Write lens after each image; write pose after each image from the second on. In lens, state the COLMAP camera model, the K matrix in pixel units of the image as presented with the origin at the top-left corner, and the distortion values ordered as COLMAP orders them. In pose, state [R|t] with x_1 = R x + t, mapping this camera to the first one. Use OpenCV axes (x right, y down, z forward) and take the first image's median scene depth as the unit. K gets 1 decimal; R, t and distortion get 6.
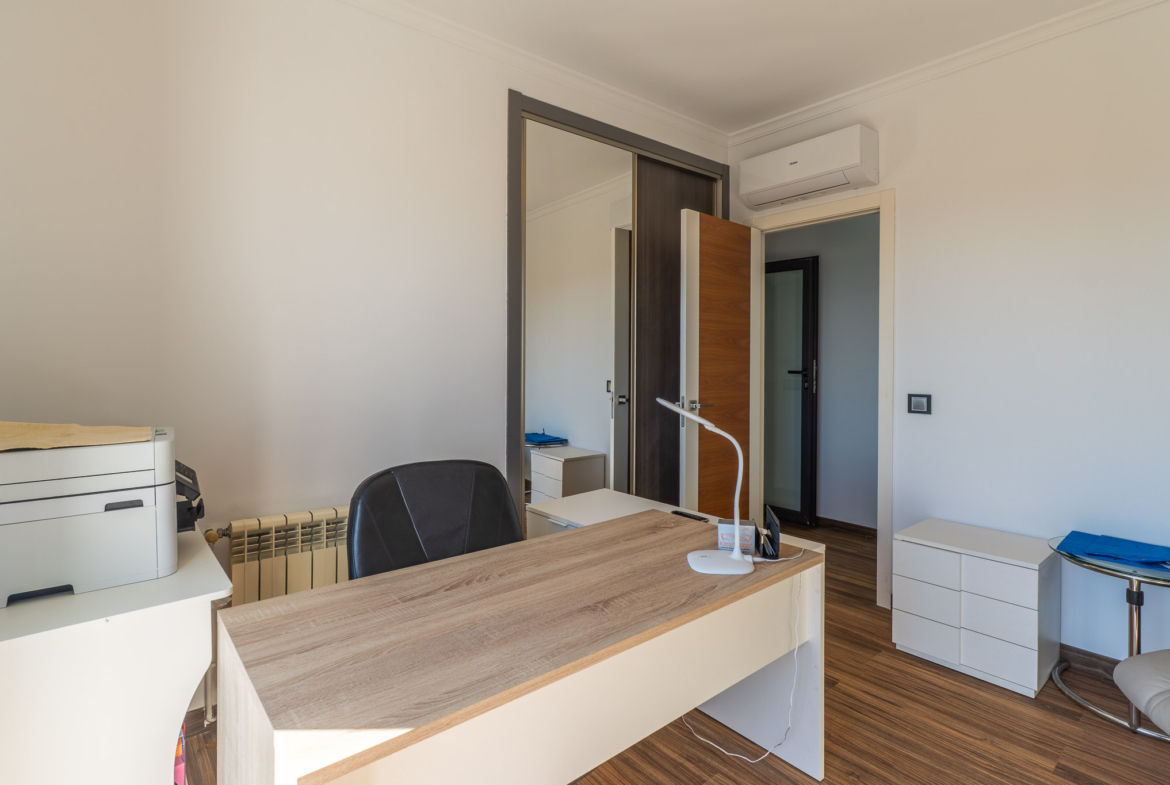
lens RADIAL K [[581.4, 0, 589.0], [0, 581.4, 368.7], [0, 0, 1]] dist [-0.000306, 0.001938]
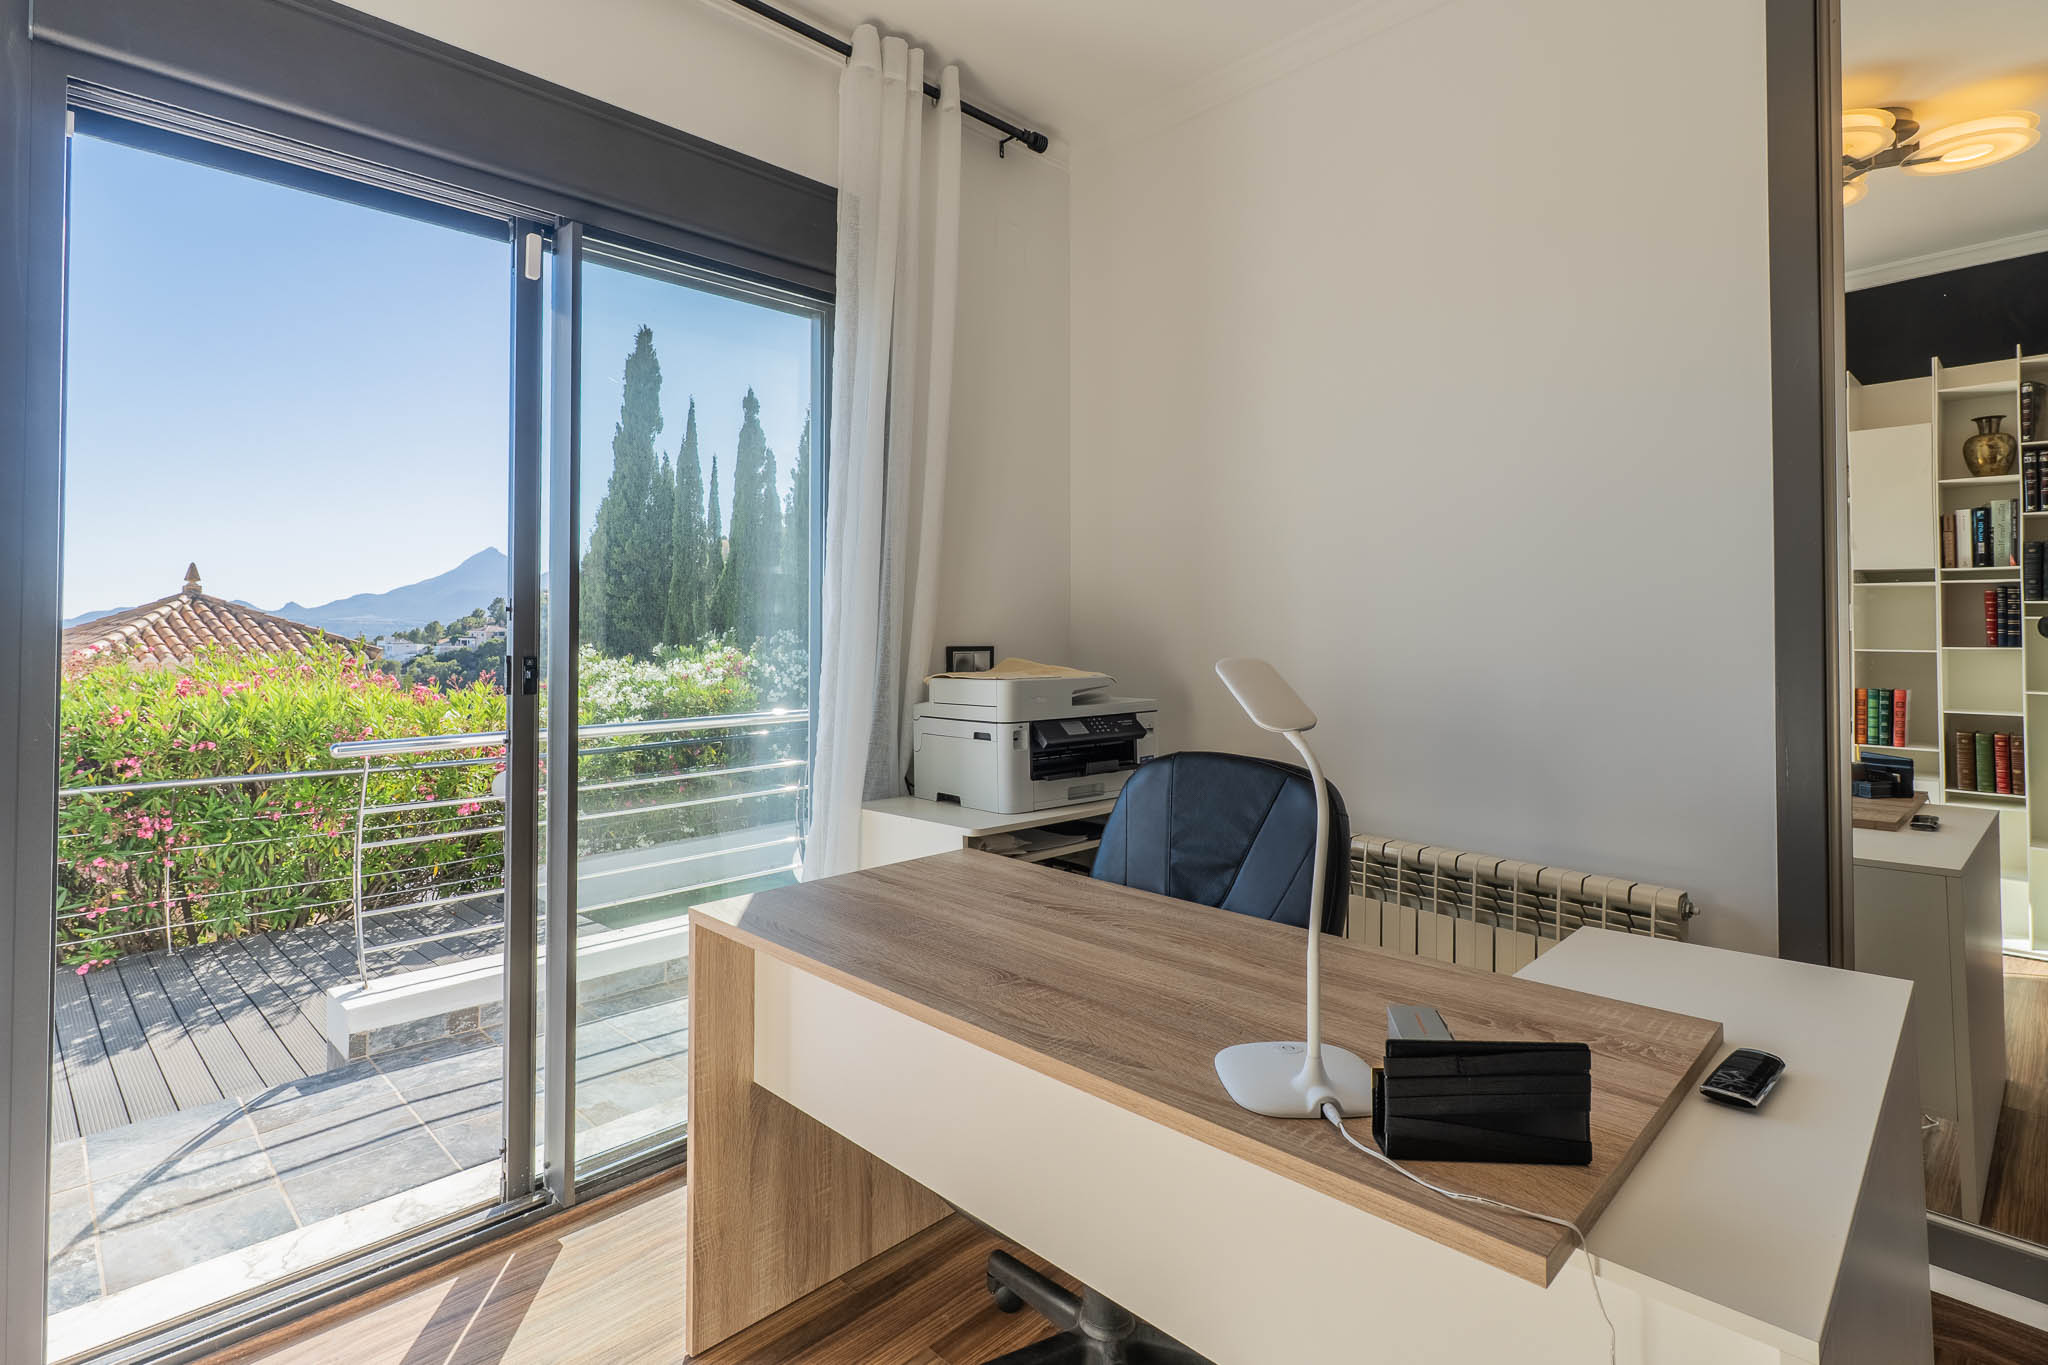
lens RADIAL K [[1017.7, 0, 996.8], [0, 1017.7, 598.2], [0, 0, 1]] dist [-0.000306, 0.001938]
pose [[0.068730, -0.026984, -0.997270, 1.079576], [-0.007330, 0.999593, -0.027552, 0.027875], [0.997608, 0.009204, 0.068504, 0.871632]]
